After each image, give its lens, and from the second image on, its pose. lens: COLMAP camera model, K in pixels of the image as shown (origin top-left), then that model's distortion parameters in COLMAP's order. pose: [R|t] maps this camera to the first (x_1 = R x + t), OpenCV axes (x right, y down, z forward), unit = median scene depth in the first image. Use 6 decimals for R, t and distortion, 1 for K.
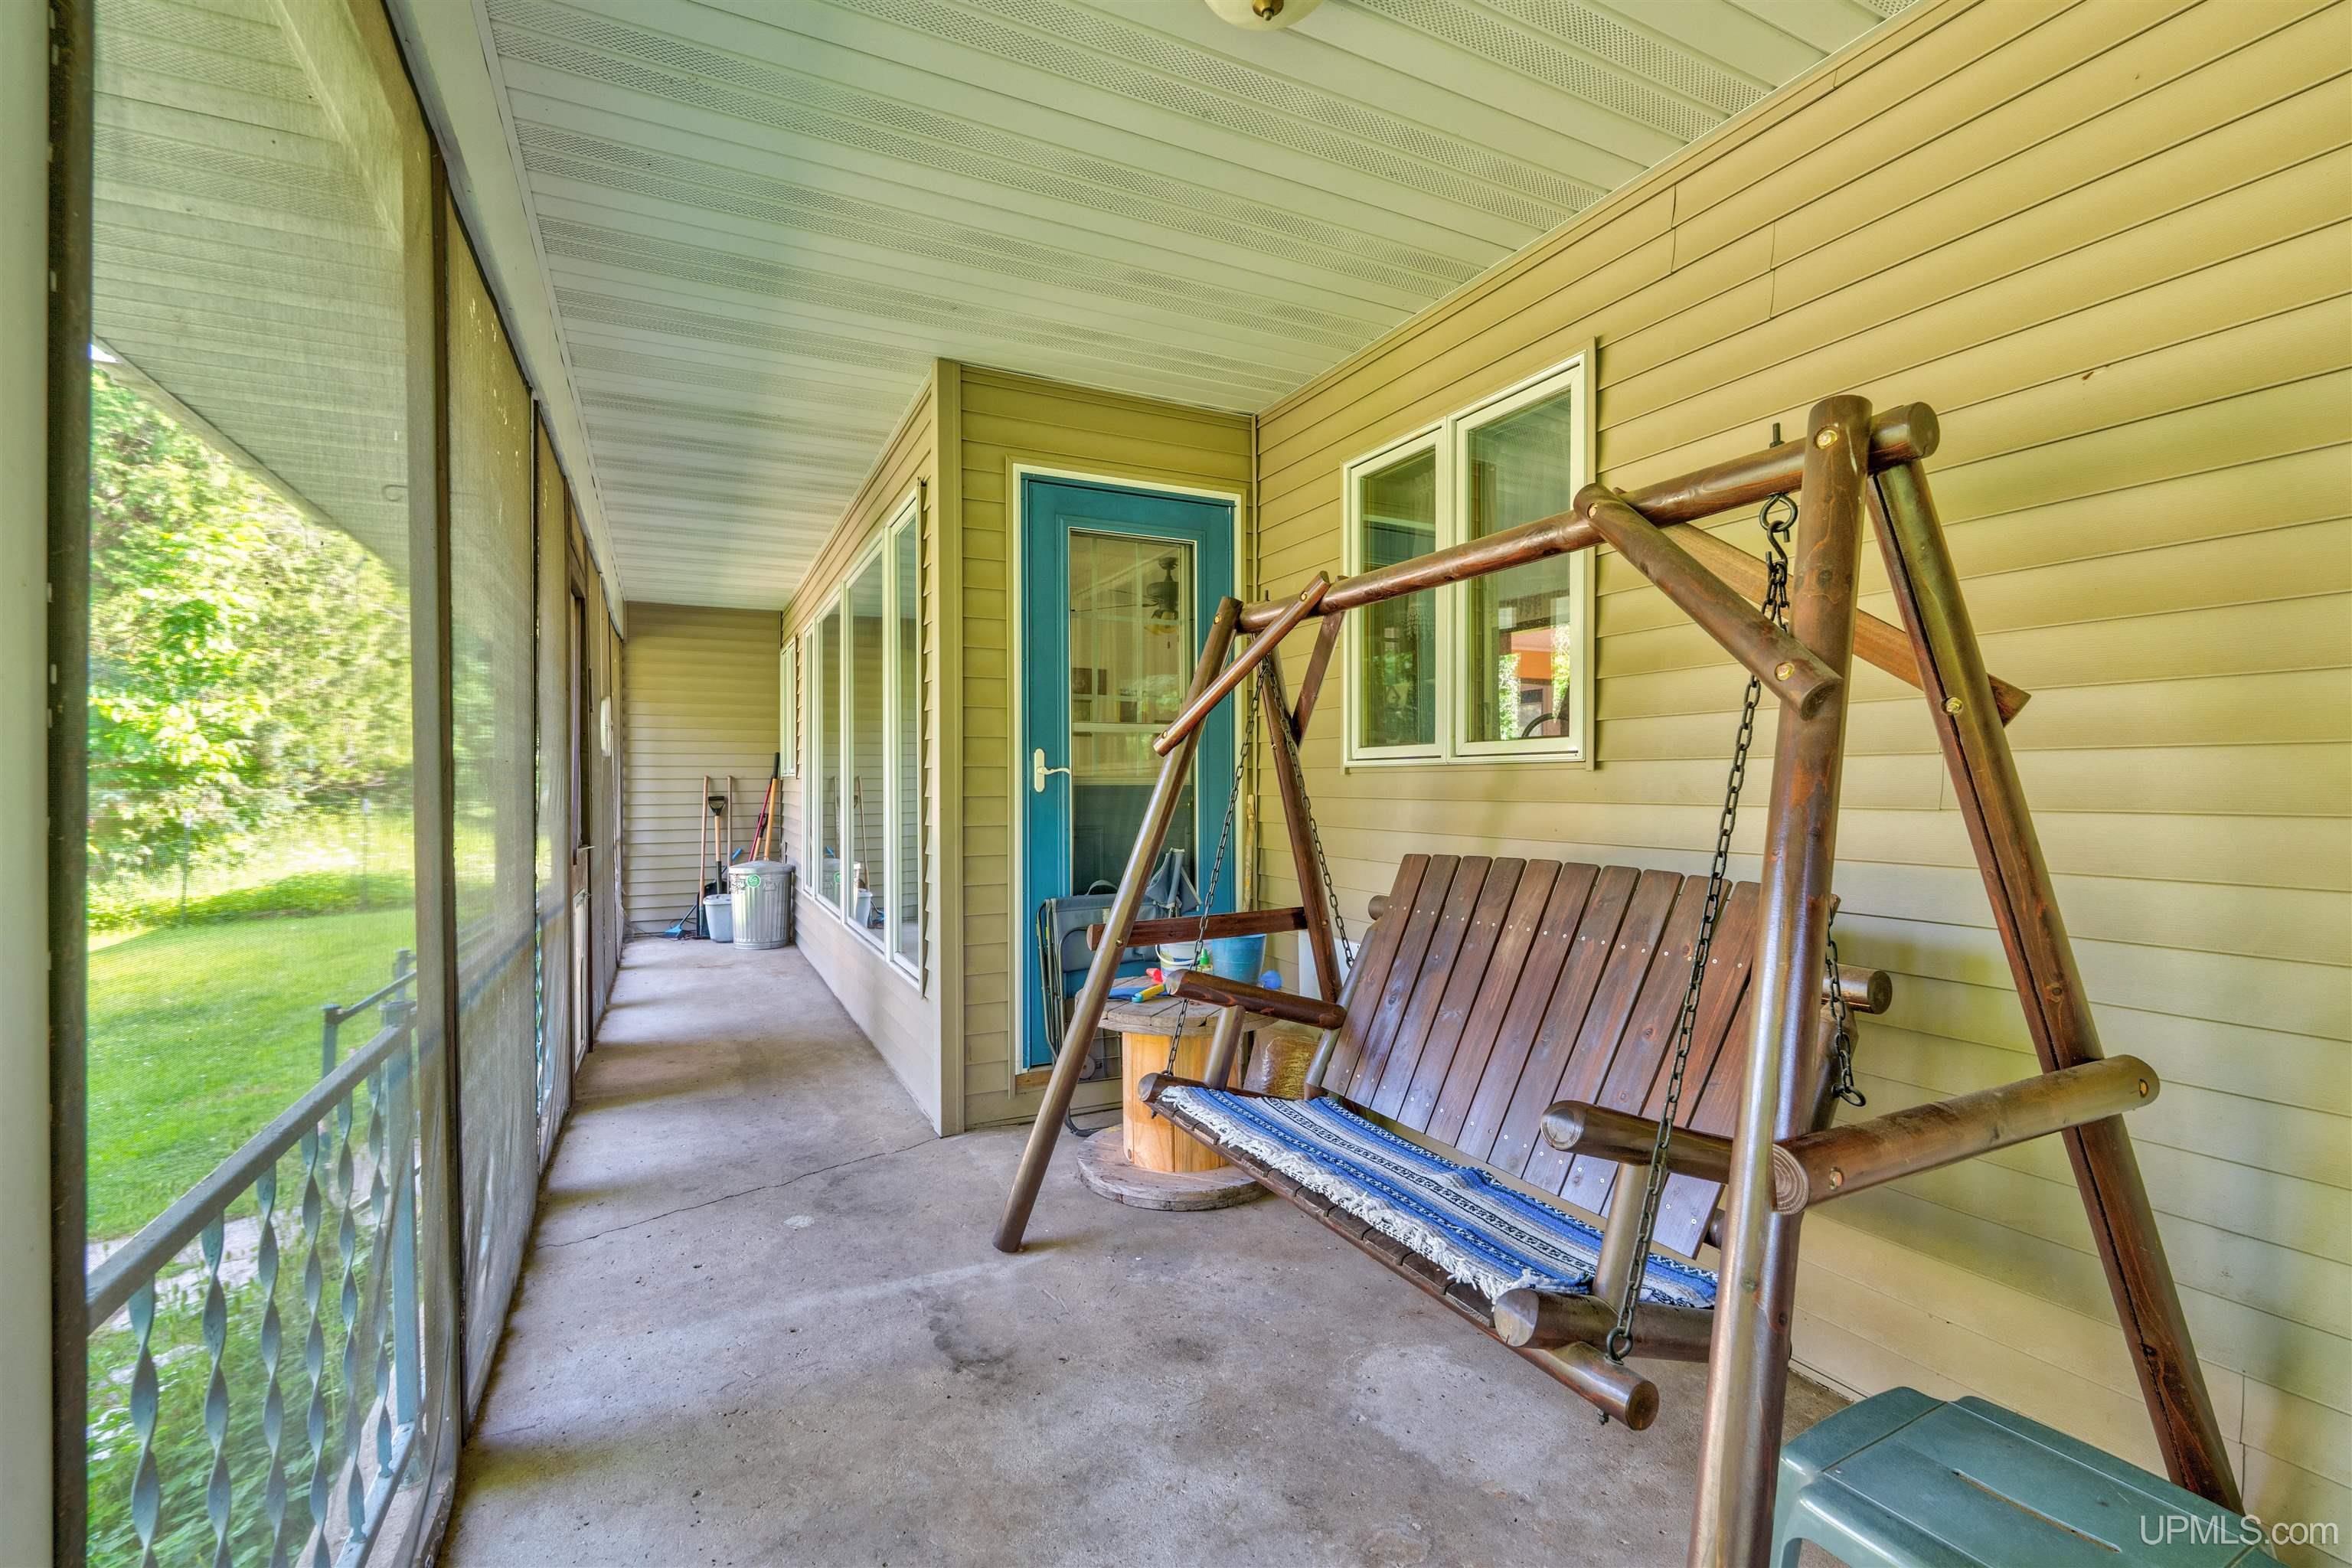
lens RADIAL K [[1028.1, 0, 1171.5], [0, 1028.1, 788.1], [0, 0, 1]] dist [-0.001542, -0.000222]
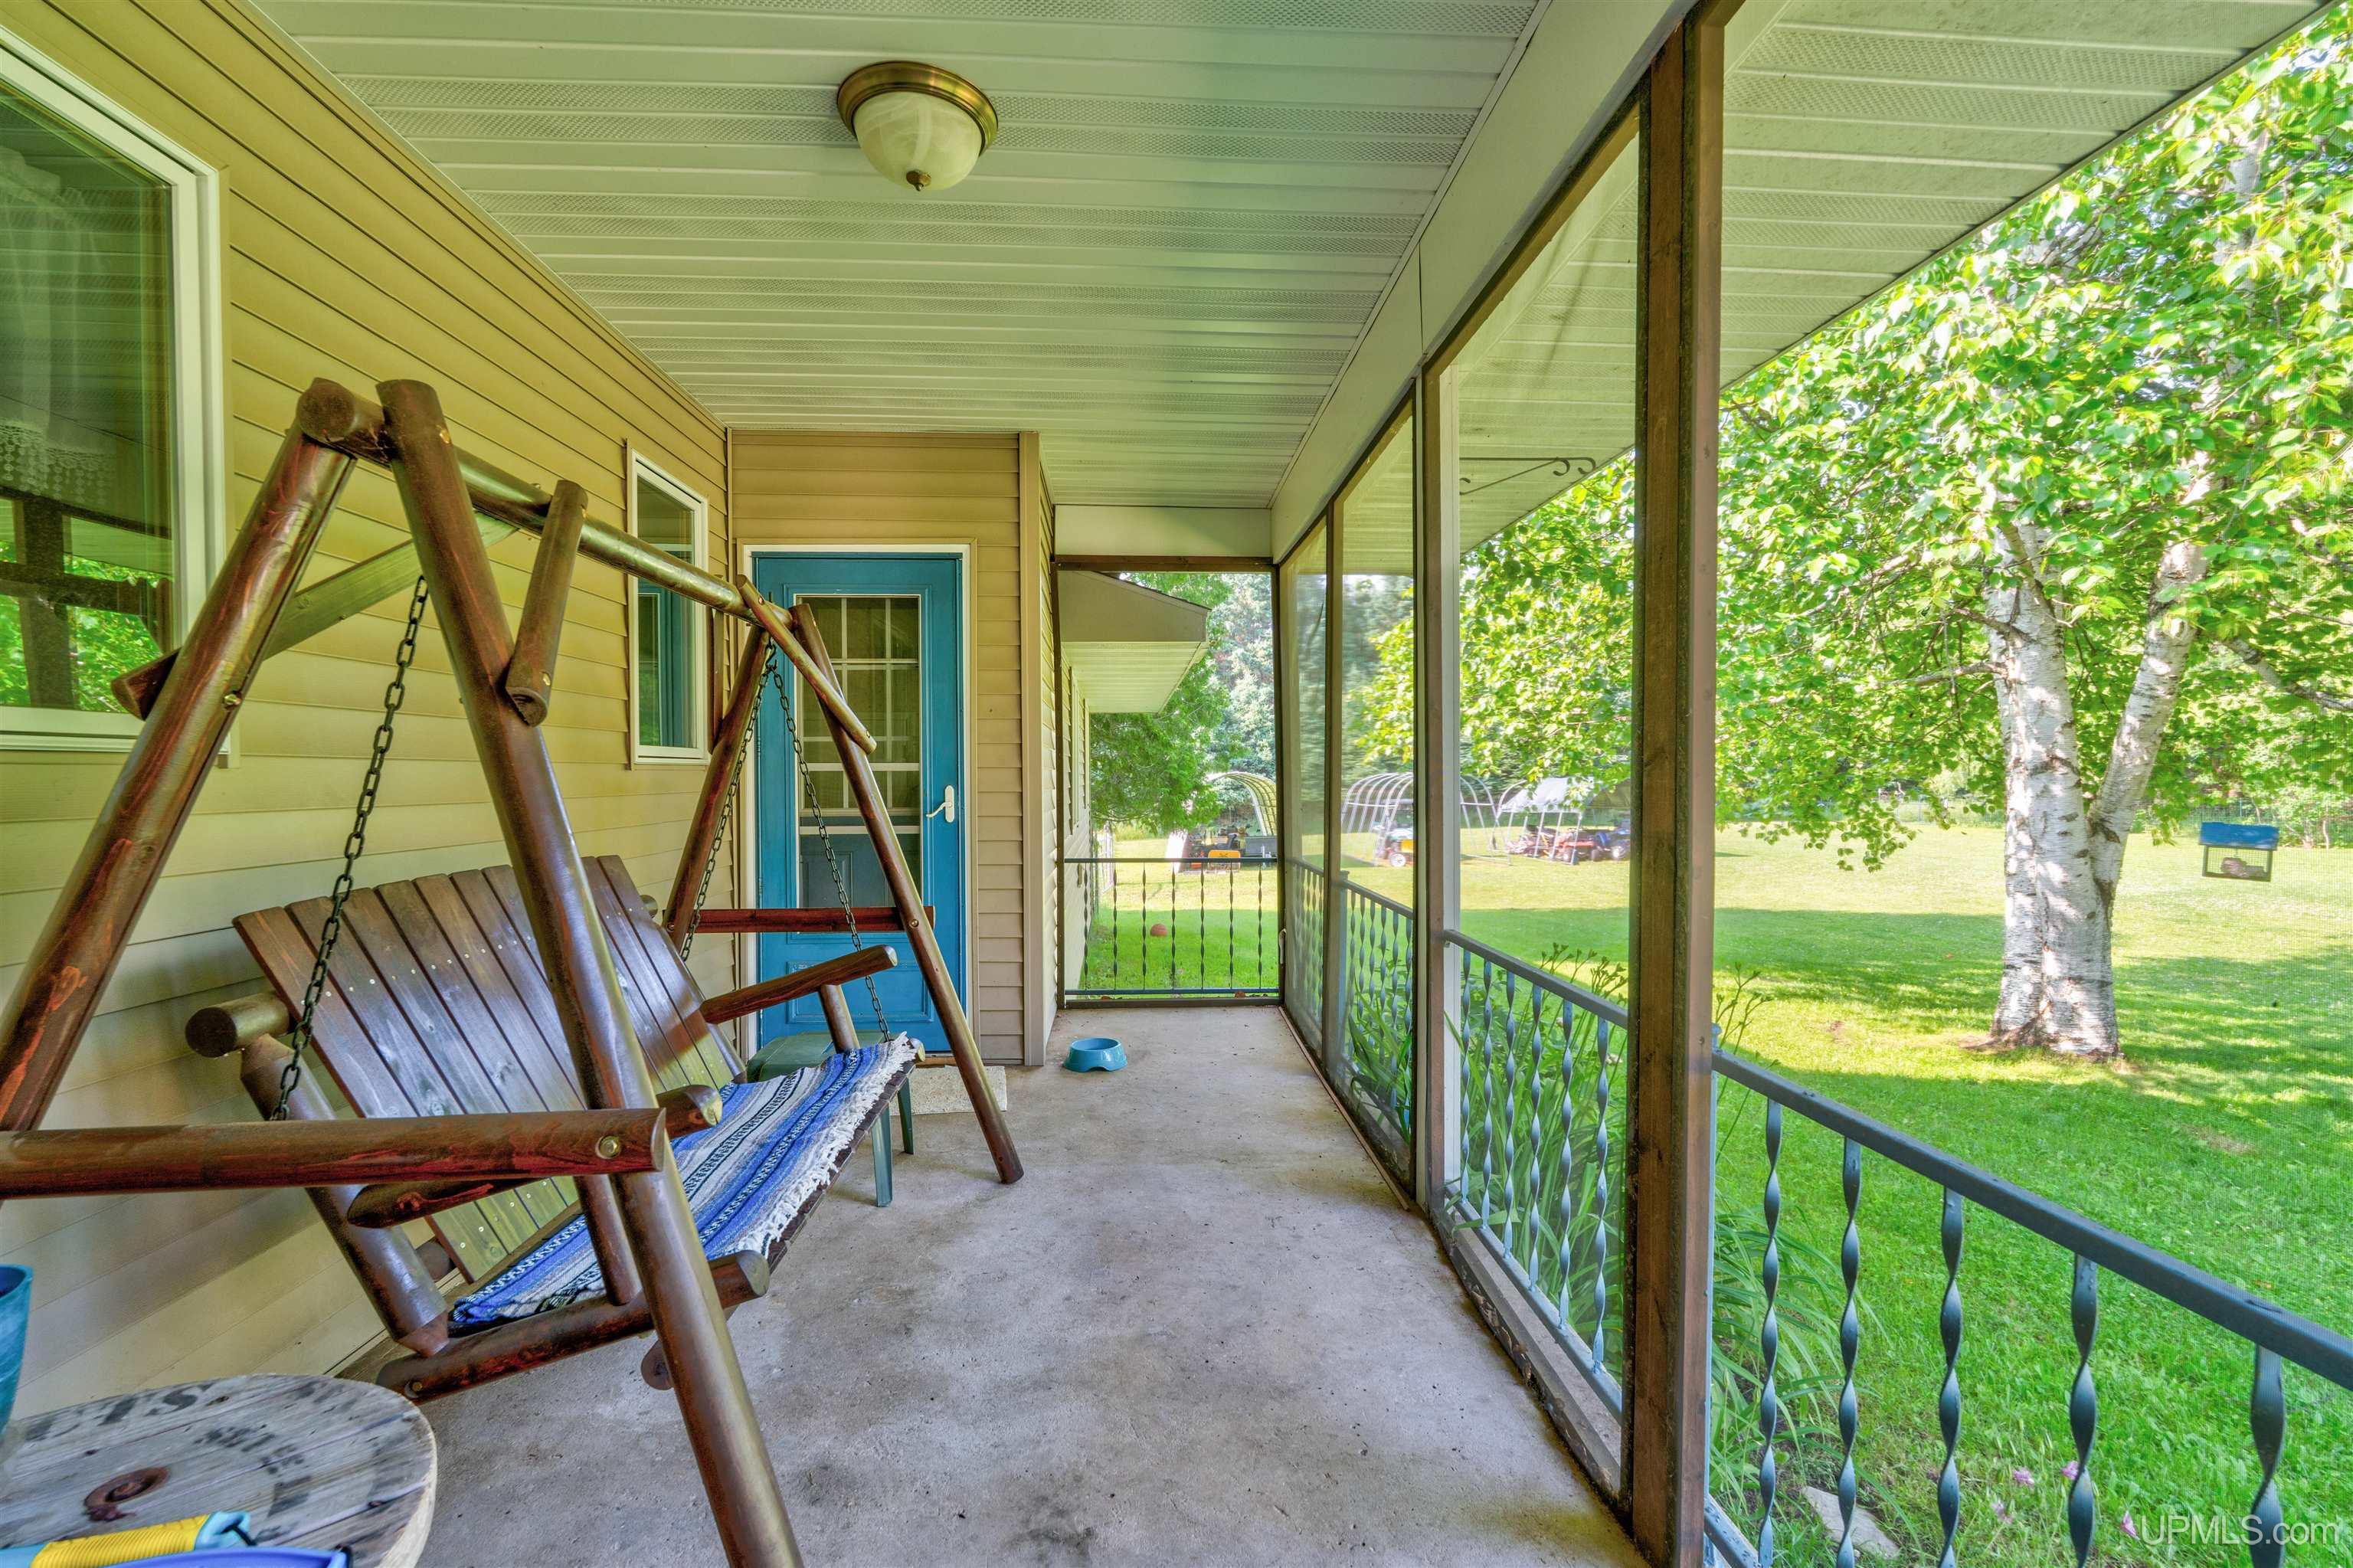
lens RADIAL K [[1028.6, 0, 1179.6], [0, 1028.6, 777.4], [0, 0, 1]] dist [-0.001542, -0.000222]
pose [[-0.922177, 0.000447, 0.386767, -0.608940], [0.013379, 0.999438, 0.030745, -0.035666], [-0.386536, 0.033527, -0.921665, 1.770506]]
